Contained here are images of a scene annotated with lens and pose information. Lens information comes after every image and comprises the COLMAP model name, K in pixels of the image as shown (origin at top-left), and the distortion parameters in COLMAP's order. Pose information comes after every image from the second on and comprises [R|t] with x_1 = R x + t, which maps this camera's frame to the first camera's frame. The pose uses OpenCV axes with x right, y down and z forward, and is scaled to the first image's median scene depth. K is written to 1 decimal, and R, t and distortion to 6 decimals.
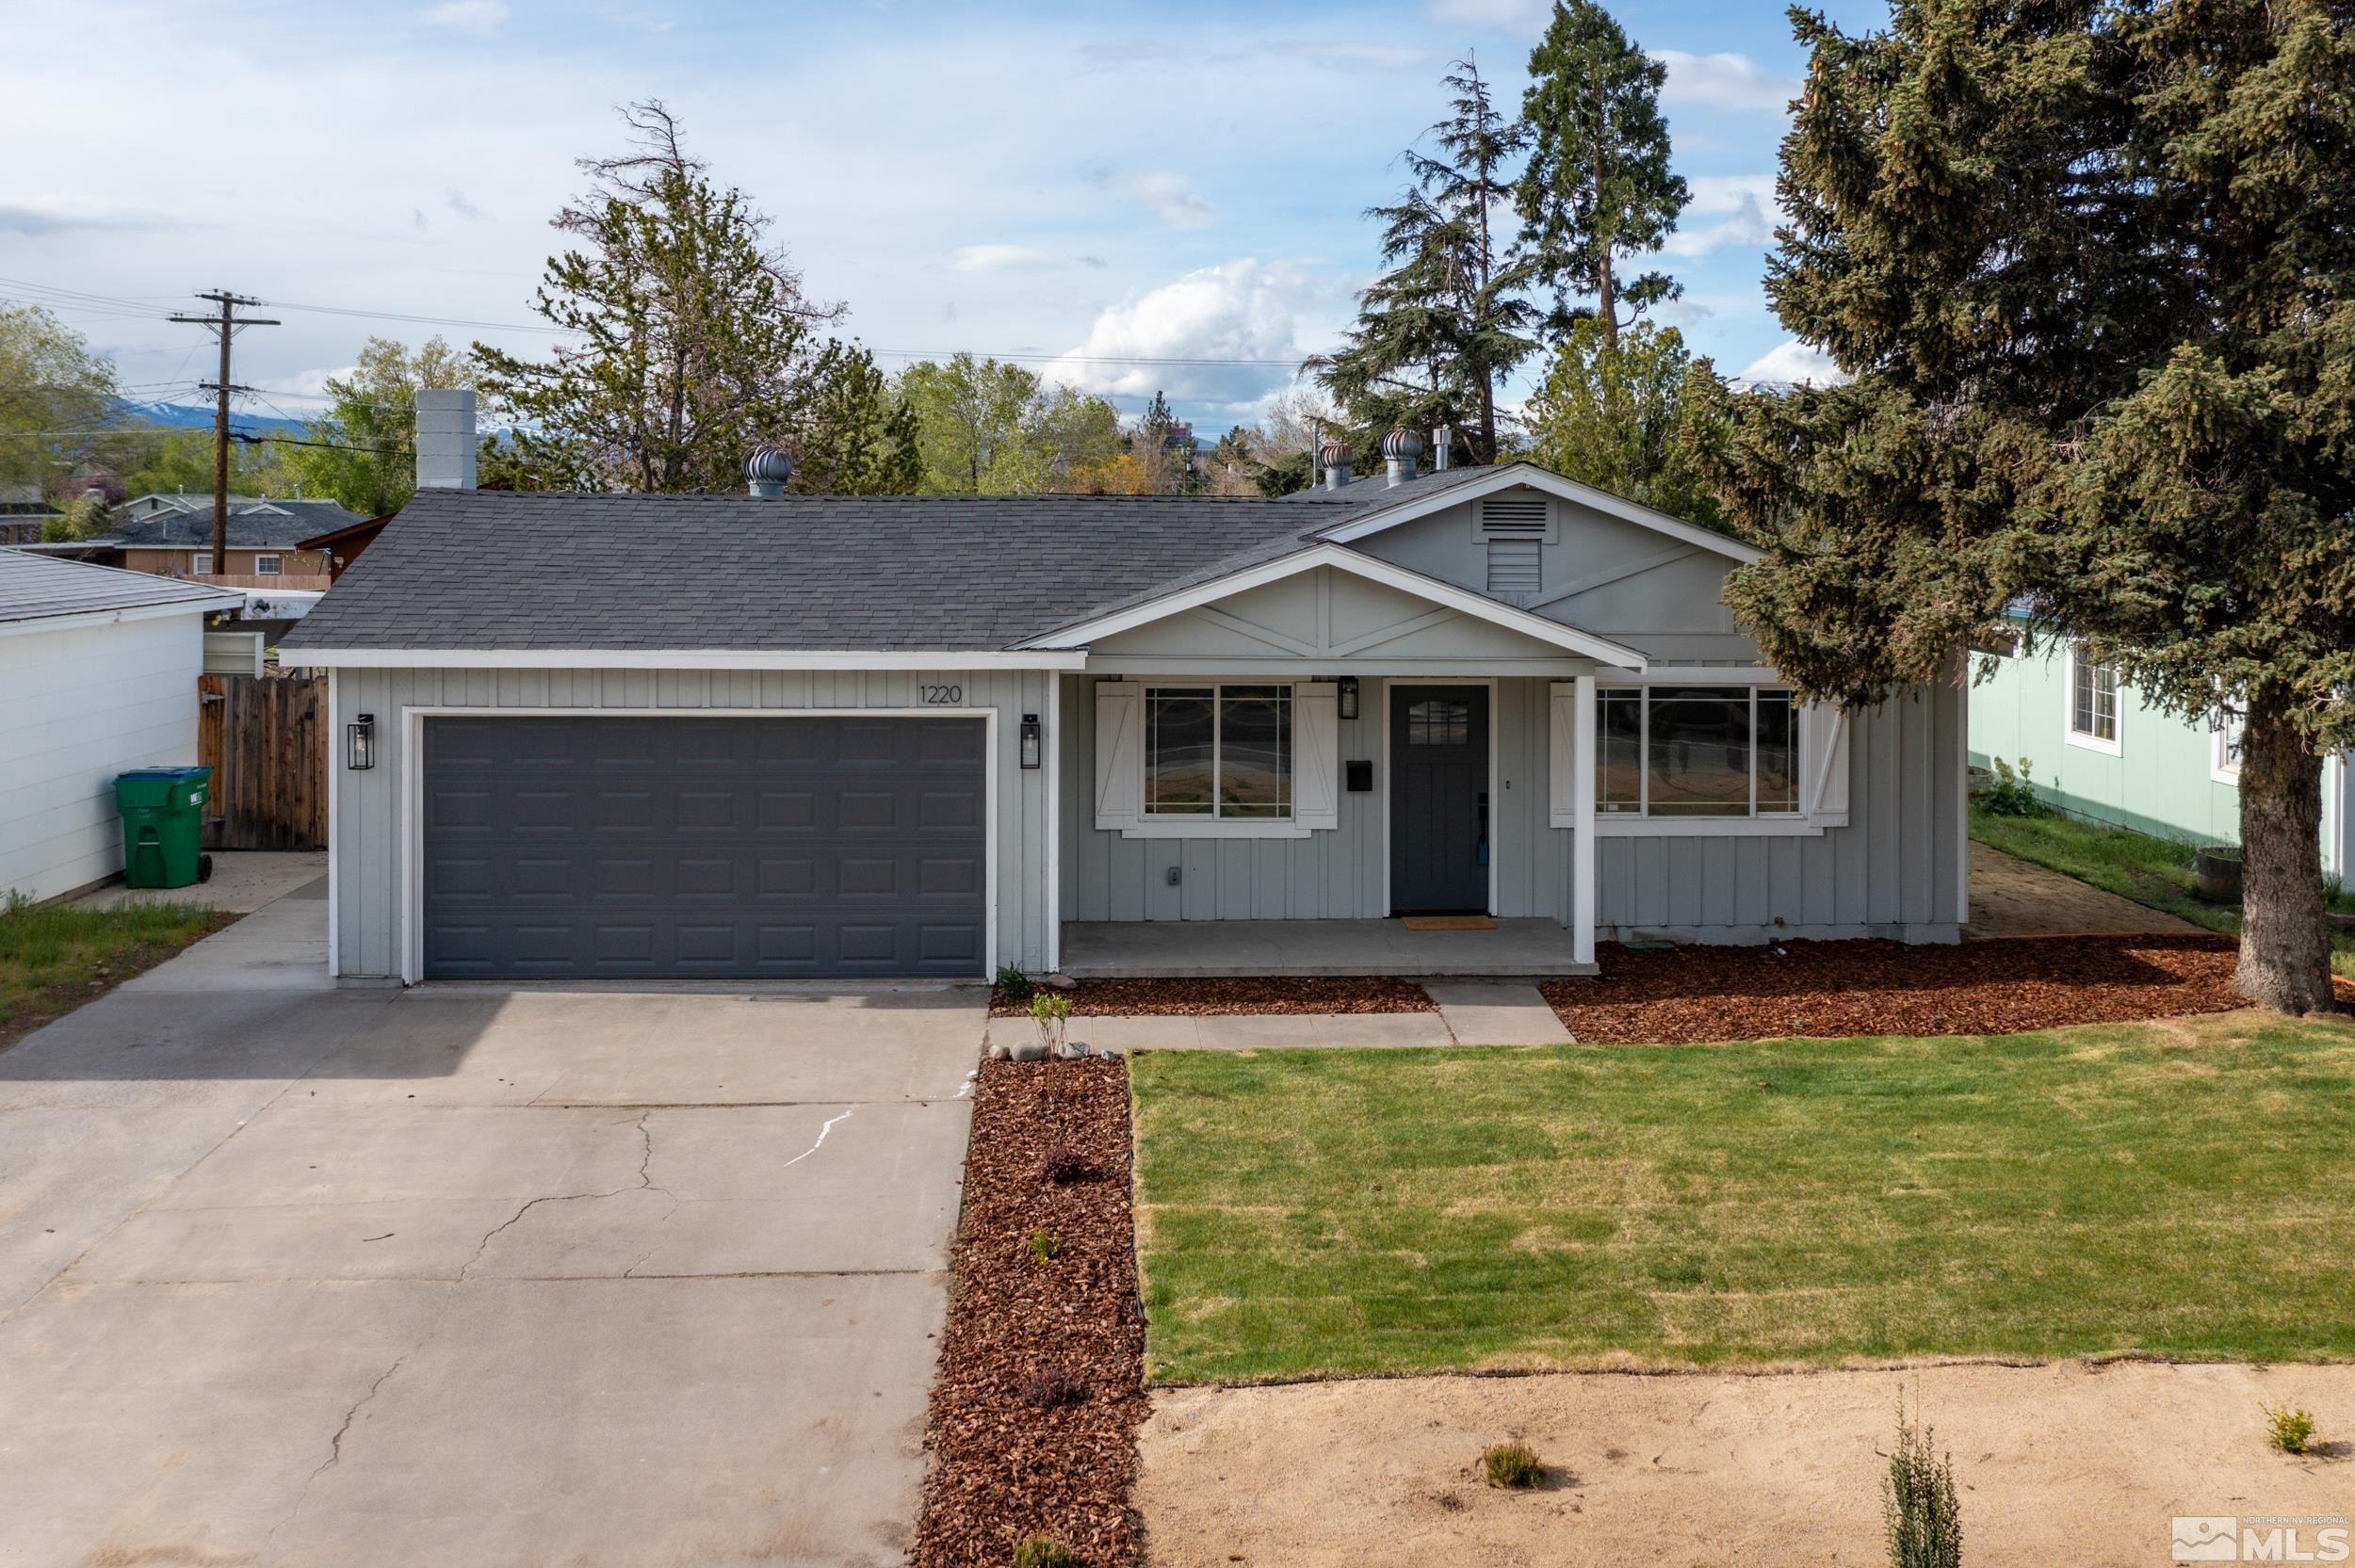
lens RADIAL K [[2049.0, 0, 1348.0], [0, 2049.0, 550.4], [0, 0, 1]] dist [-0.012185, -0.006260]
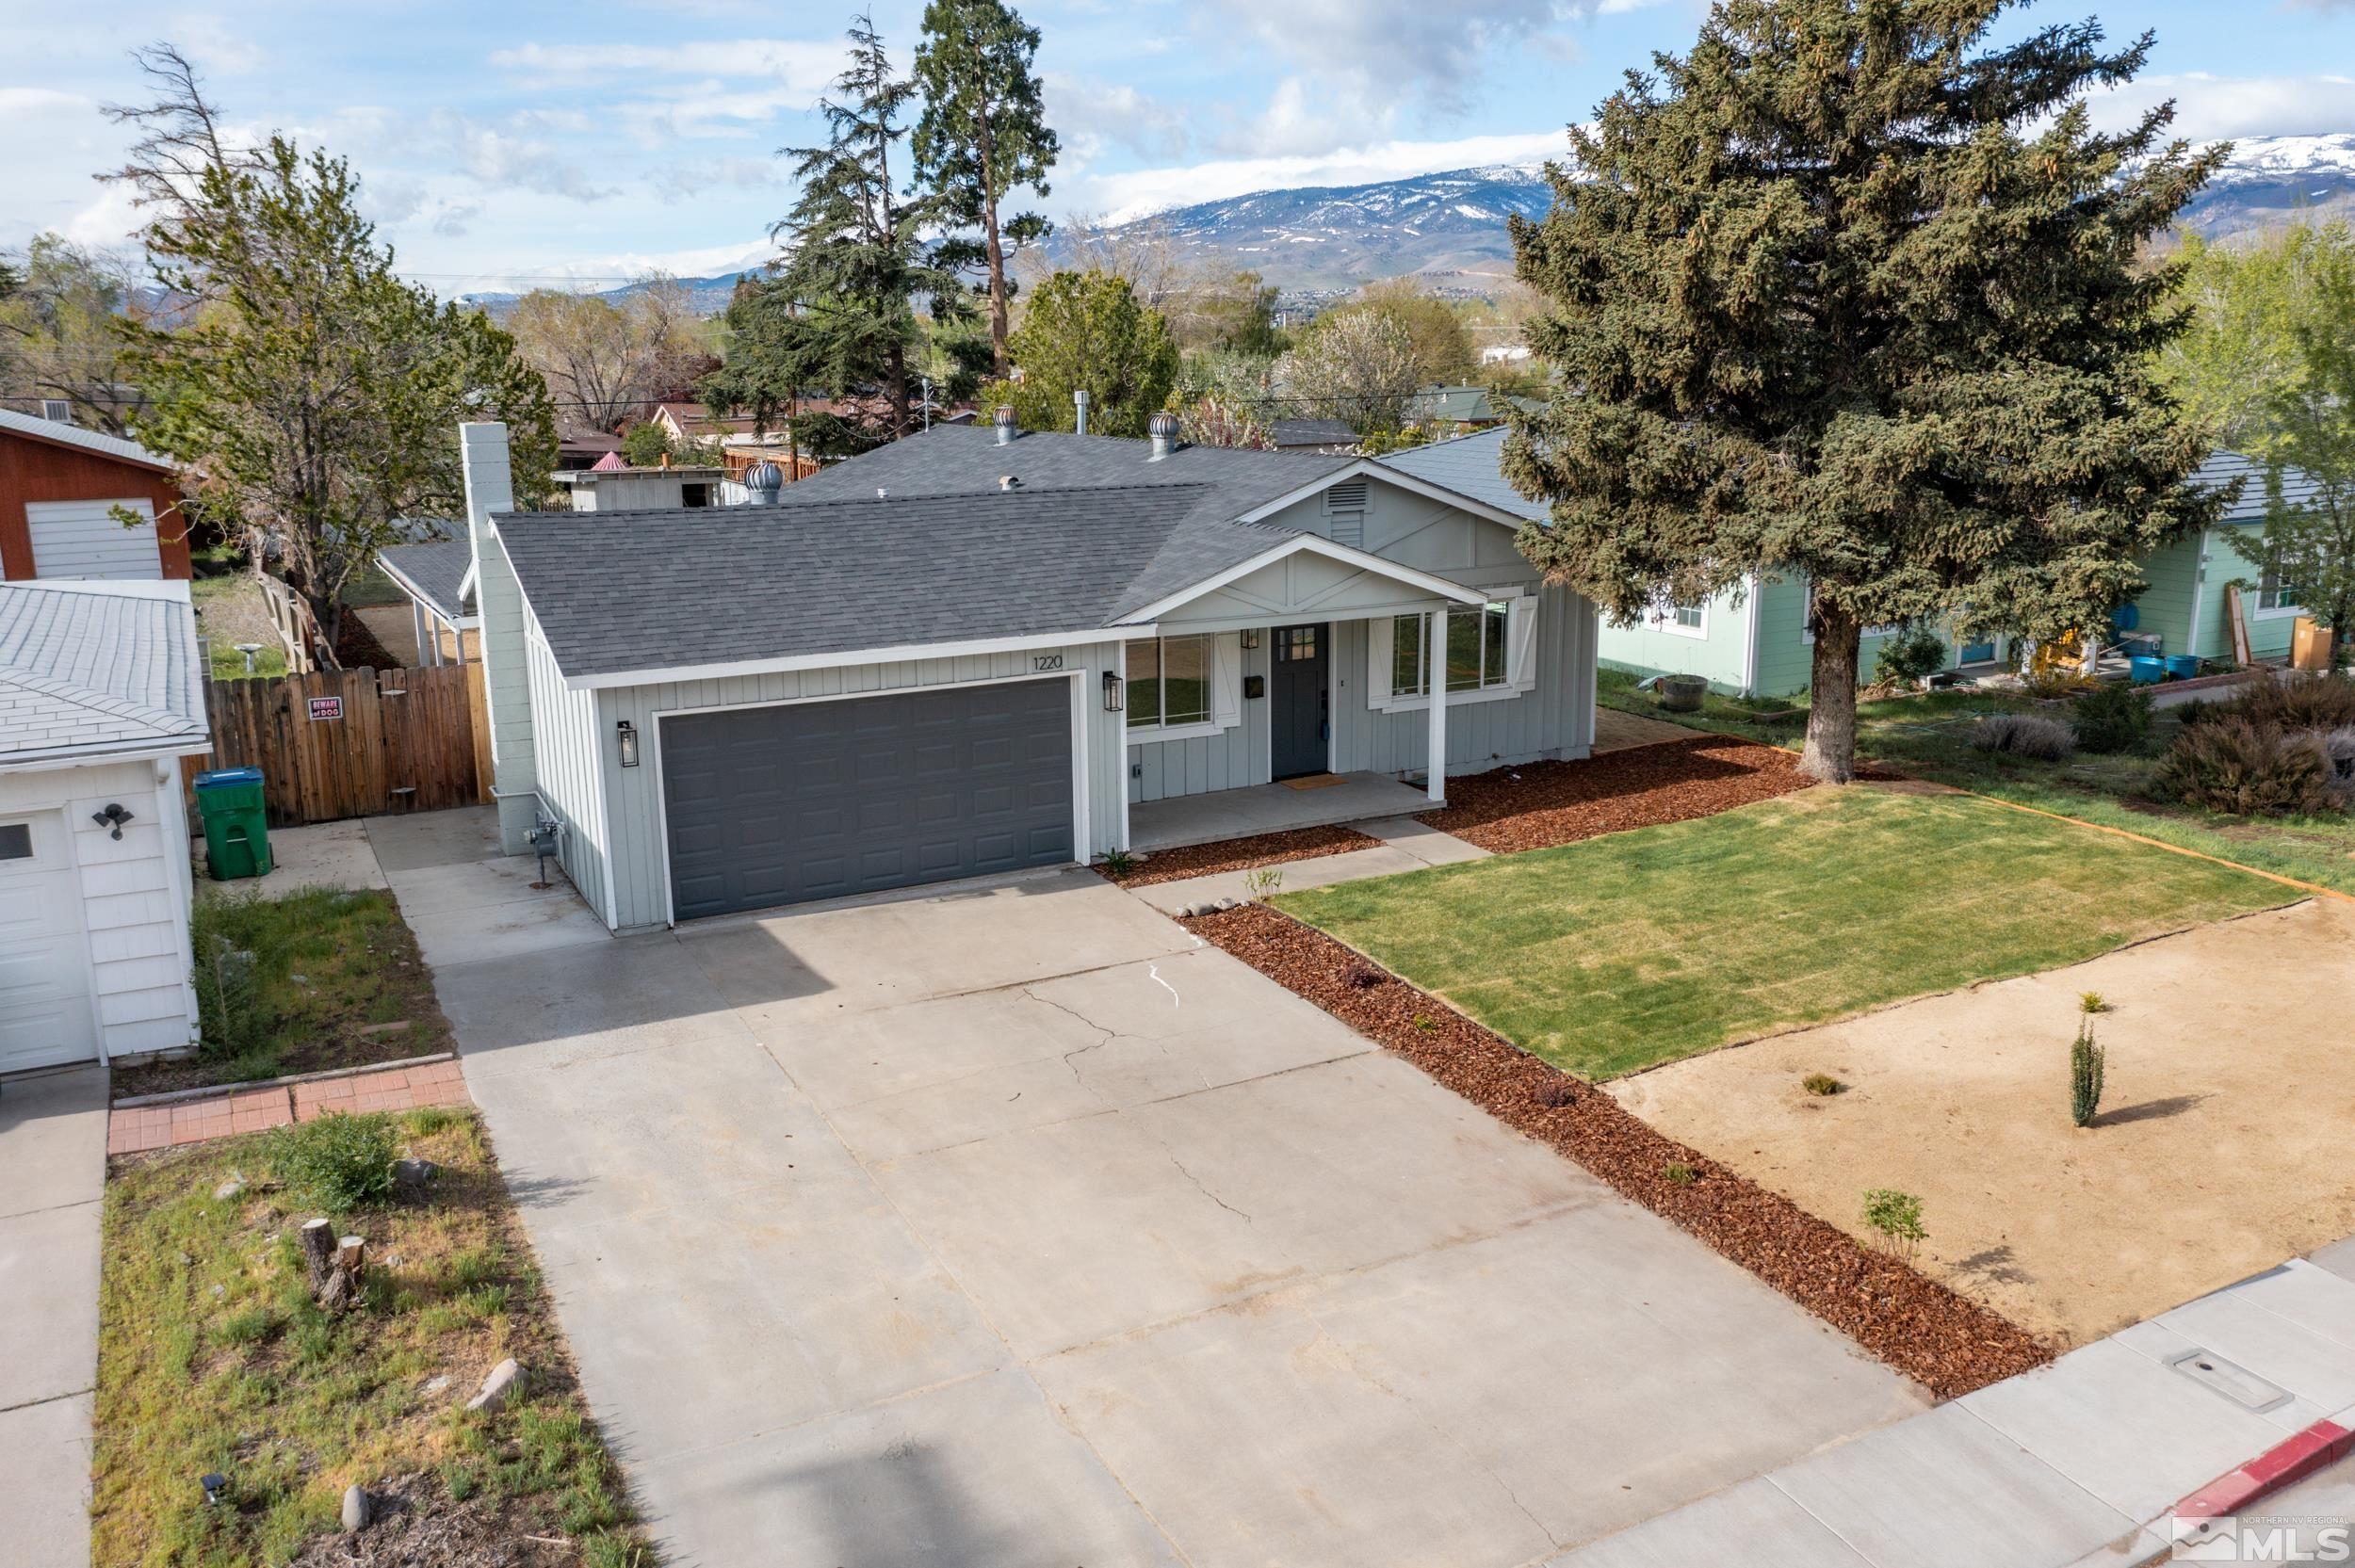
lens RADIAL K [[1729.8, 0, 1239.7], [0, 1729.8, 794.3], [0, 0, 1]] dist [-0.012269, 0.008788]
pose [[0.915594, -0.114302, 0.385516, -0.524084], [0.024754, 0.972951, 0.229681, -0.102070], [-0.401341, -0.200752, 0.893658, -0.083106]]
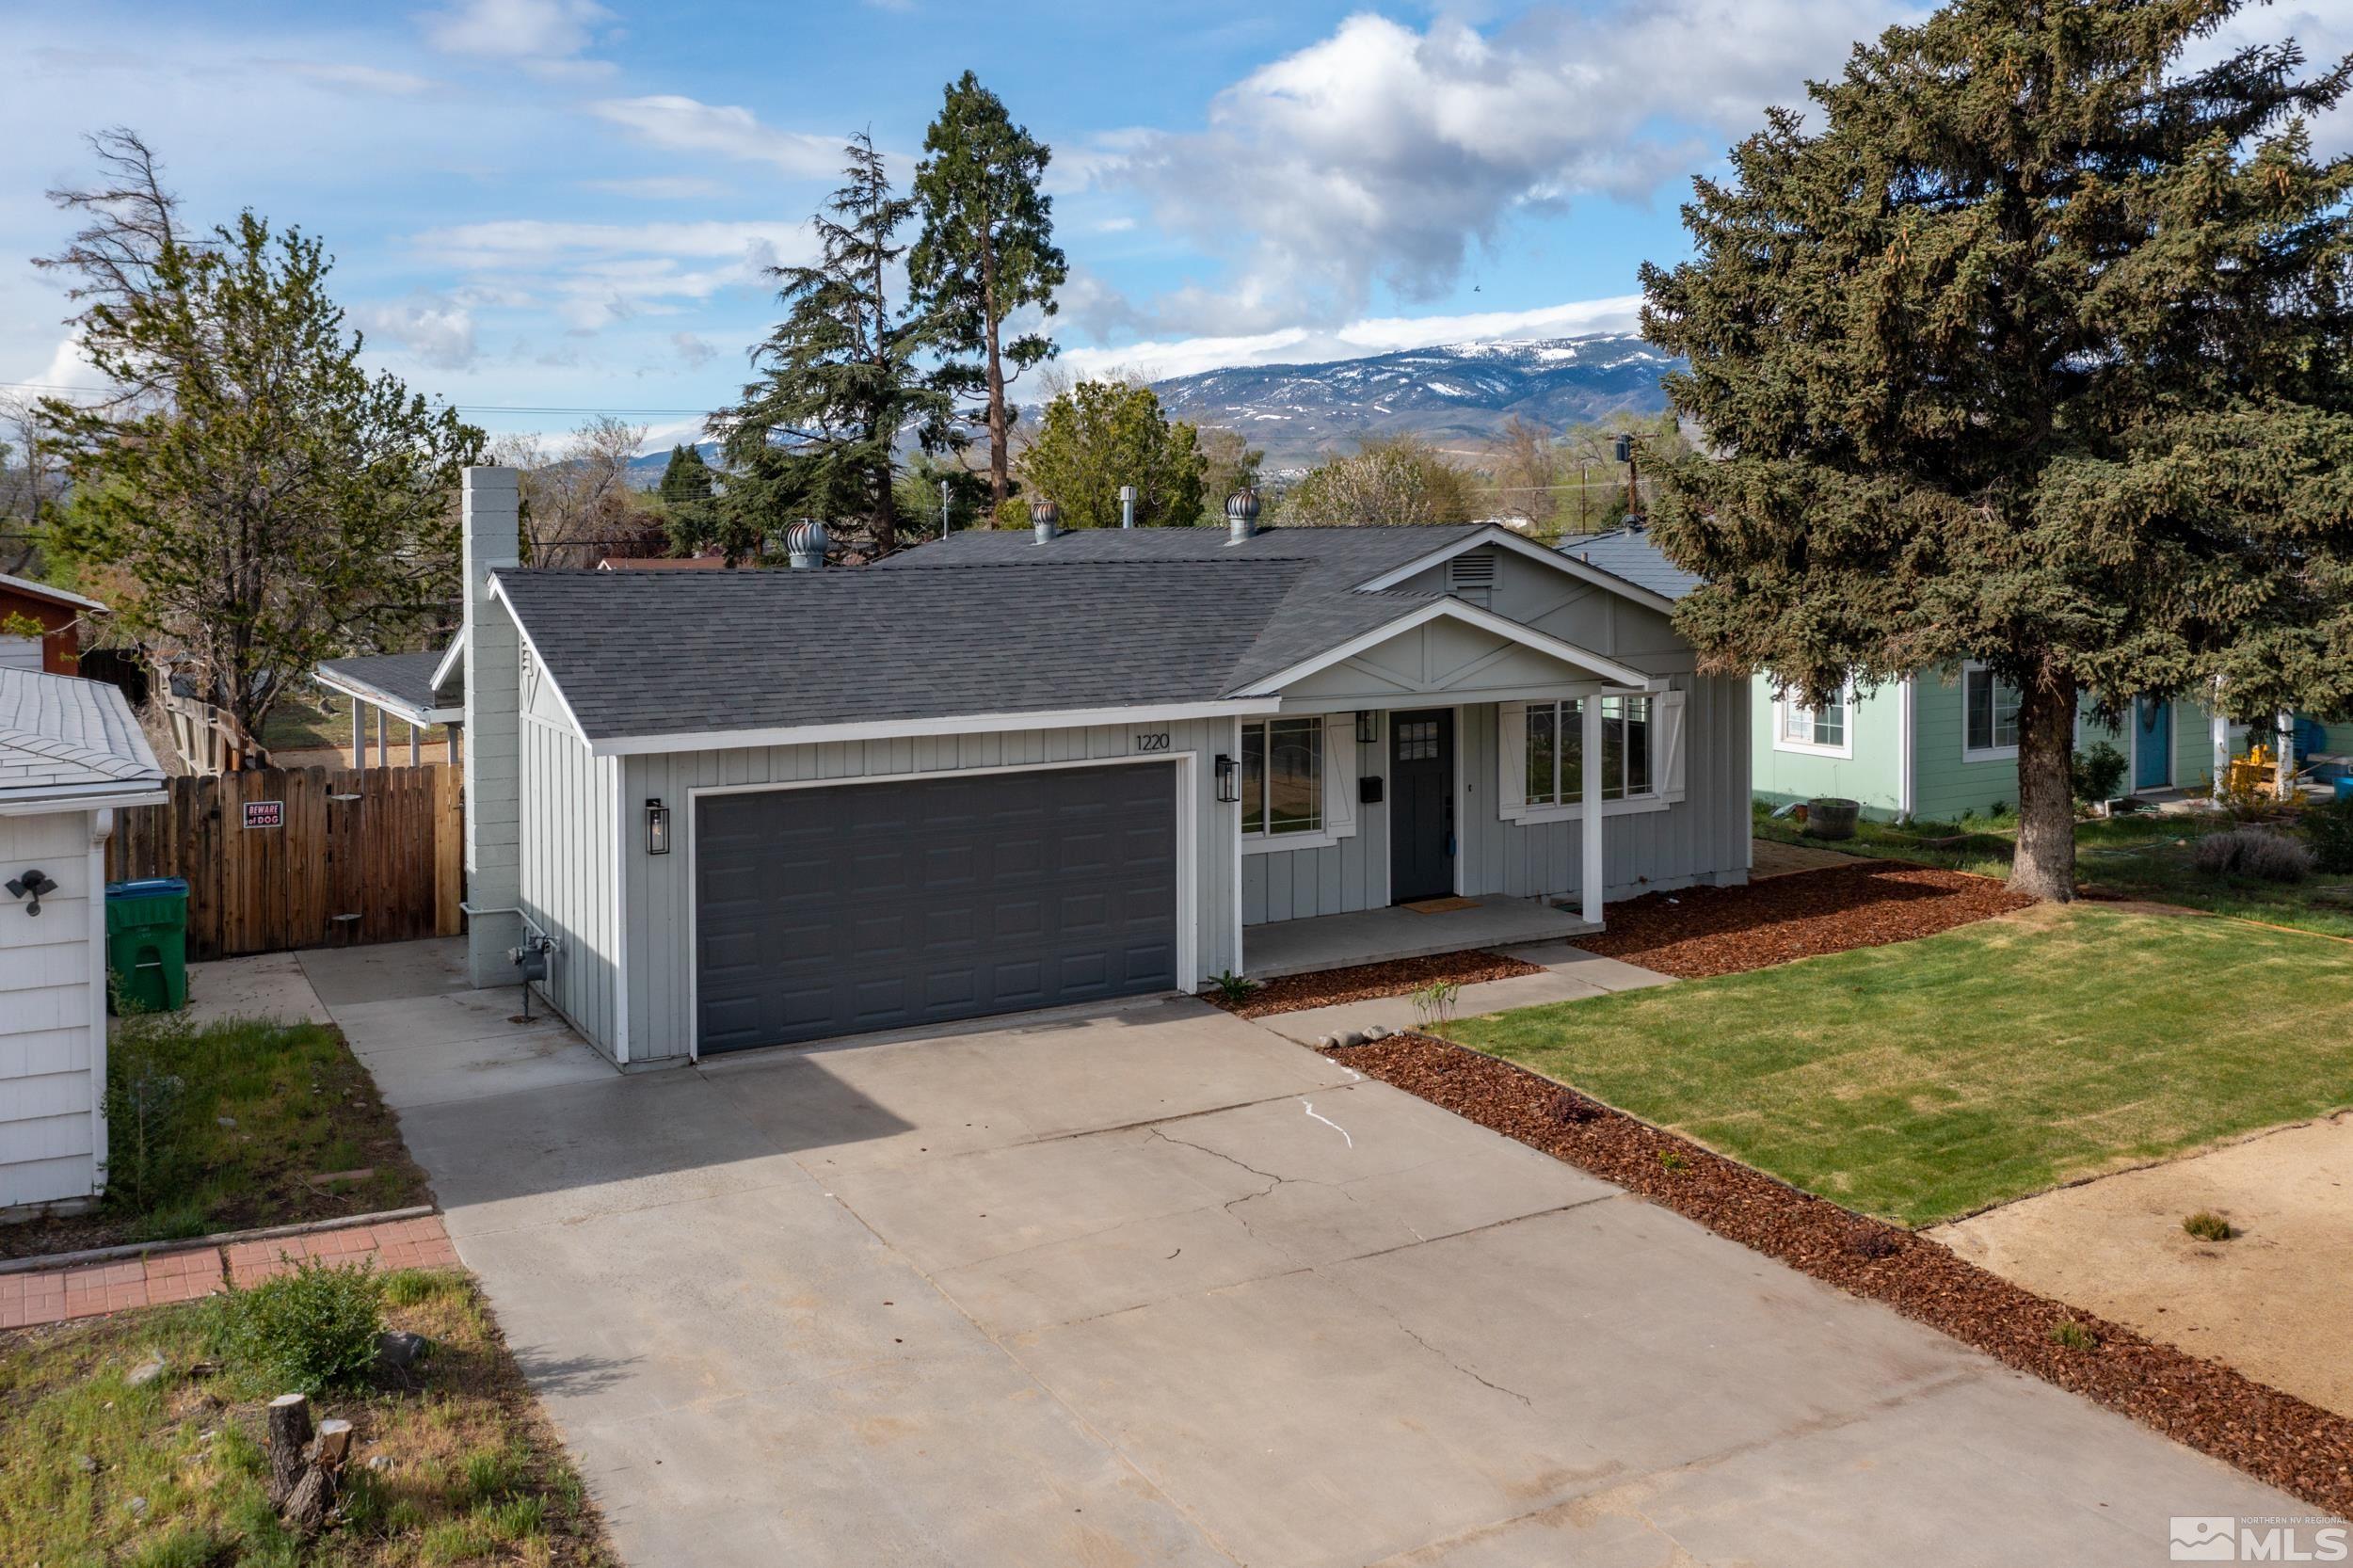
lens RADIAL K [[1908.5, 0, 1240.8], [0, 1908.5, 622.8], [0, 0, 1]] dist [-0.015466, 0.014729]
pose [[0.907997, -0.038676, 0.417188, -0.580819], [0.028432, 0.999123, 0.030743, -0.025598], [-0.418011, -0.016053, 0.908300, 0.029113]]
